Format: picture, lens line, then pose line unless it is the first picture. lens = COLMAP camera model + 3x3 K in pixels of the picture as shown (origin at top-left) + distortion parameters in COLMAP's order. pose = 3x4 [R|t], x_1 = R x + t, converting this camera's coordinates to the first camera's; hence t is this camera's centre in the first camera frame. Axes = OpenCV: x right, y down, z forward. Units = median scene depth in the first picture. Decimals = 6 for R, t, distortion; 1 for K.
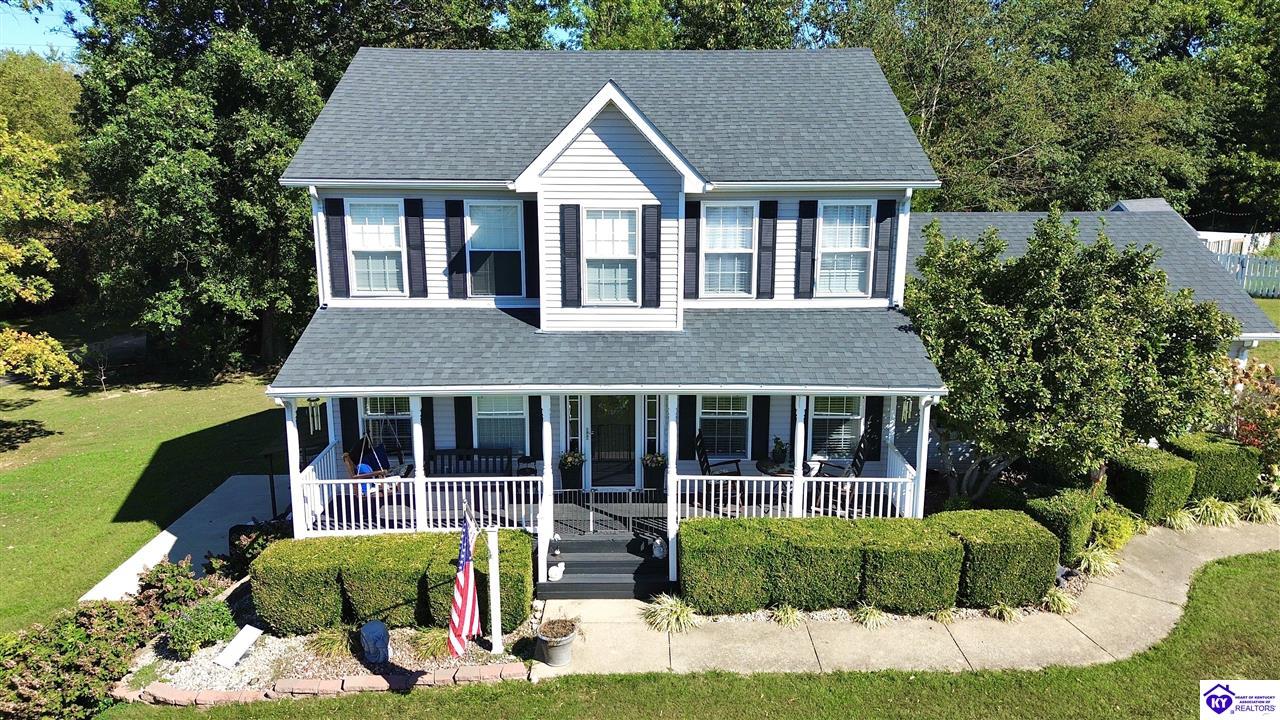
lens RADIAL K [[908.8, 0, 636.0], [0, 908.8, 358.9], [0, 0, 1]] dist [0.039629, -0.000385]
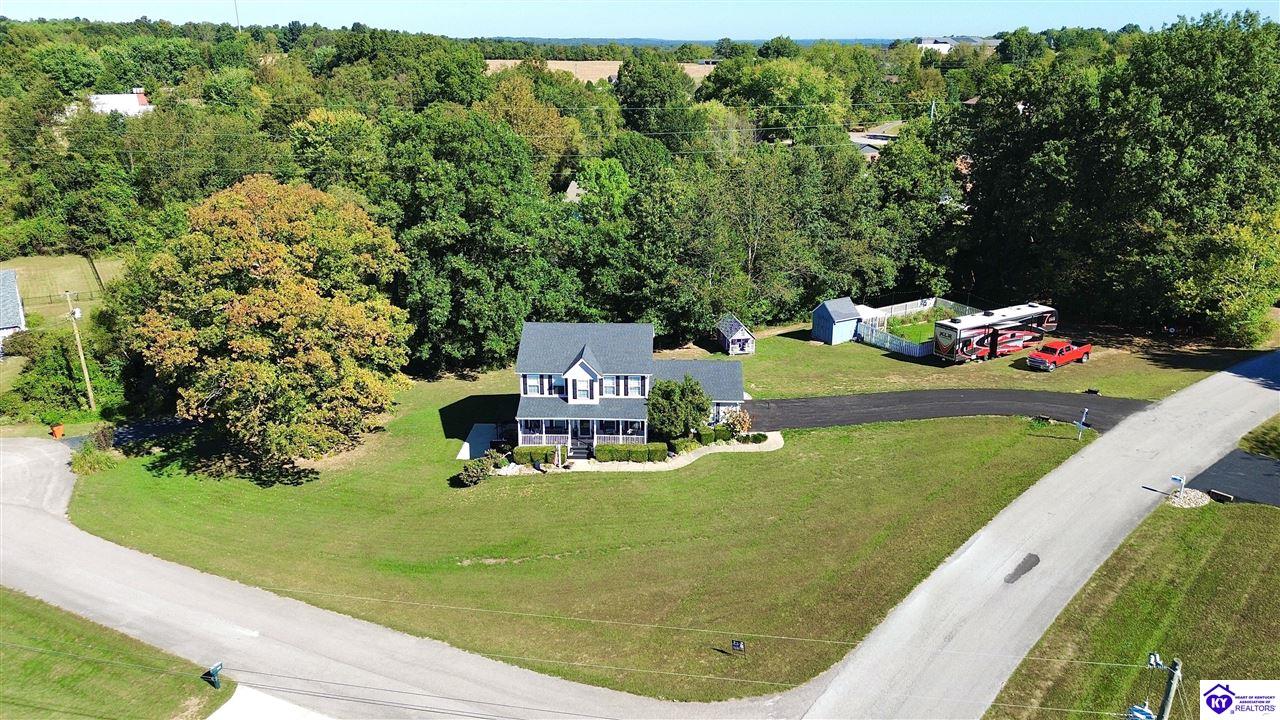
lens RADIAL K [[908.8, 0, 642.5], [0, 908.8, 360.0], [0, 0, 1]] dist [0.039629, -0.000385]
pose [[0.999195, 0.012755, -0.038025, 0.464594], [-0.008343, 0.993443, 0.114023, -0.812855], [0.039230, -0.113614, 0.992750, -3.713461]]
